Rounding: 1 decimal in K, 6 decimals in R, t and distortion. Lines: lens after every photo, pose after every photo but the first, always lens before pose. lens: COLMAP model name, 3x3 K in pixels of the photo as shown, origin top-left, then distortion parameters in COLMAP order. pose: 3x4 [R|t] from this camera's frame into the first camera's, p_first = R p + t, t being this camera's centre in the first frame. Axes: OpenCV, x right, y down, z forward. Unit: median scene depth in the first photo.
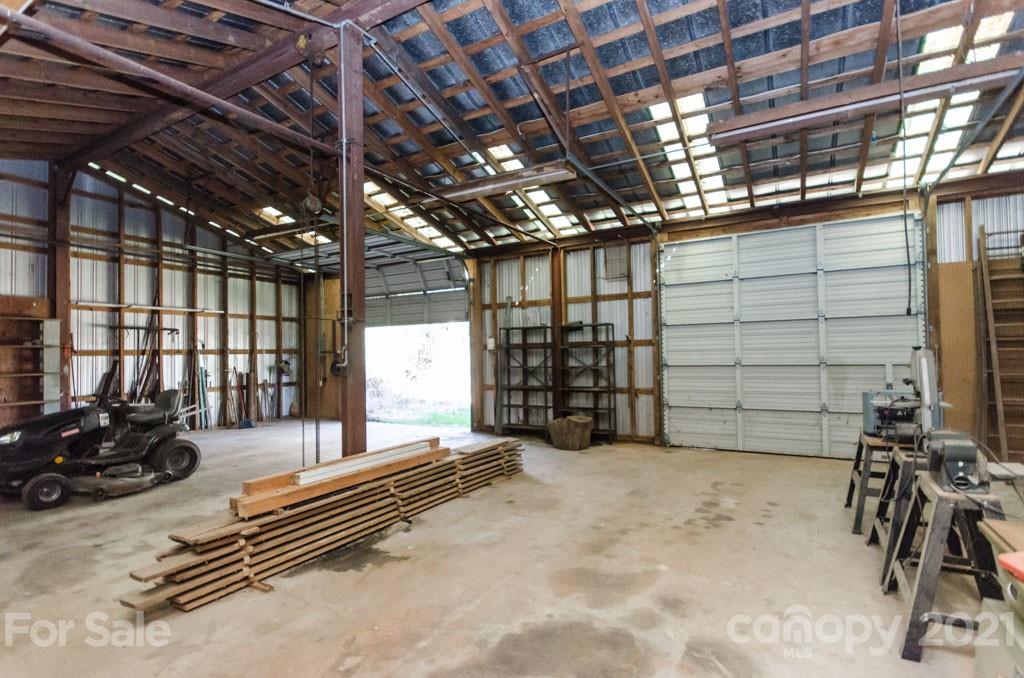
lens RADIAL K [[491.4, 0, 508.2], [0, 491.4, 342.0], [0, 0, 1]] dist [0.002650, 0.000339]
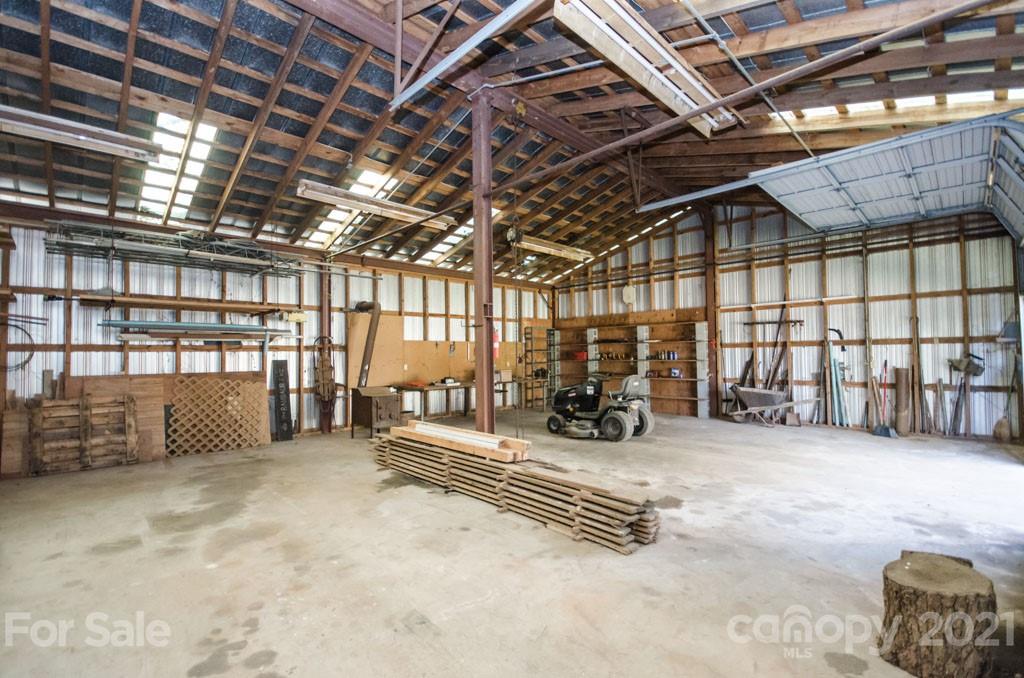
lens RADIAL K [[448.4, 0, 506.9], [0, 448.4, 342.6], [0, 0, 1]] dist [0.002400, -0.000272]
pose [[-0.272112, -0.005618, -0.962249, 0.718181], [0.038800, 0.999106, -0.016805, 0.019865], [0.961483, -0.041908, -0.271651, 1.273530]]
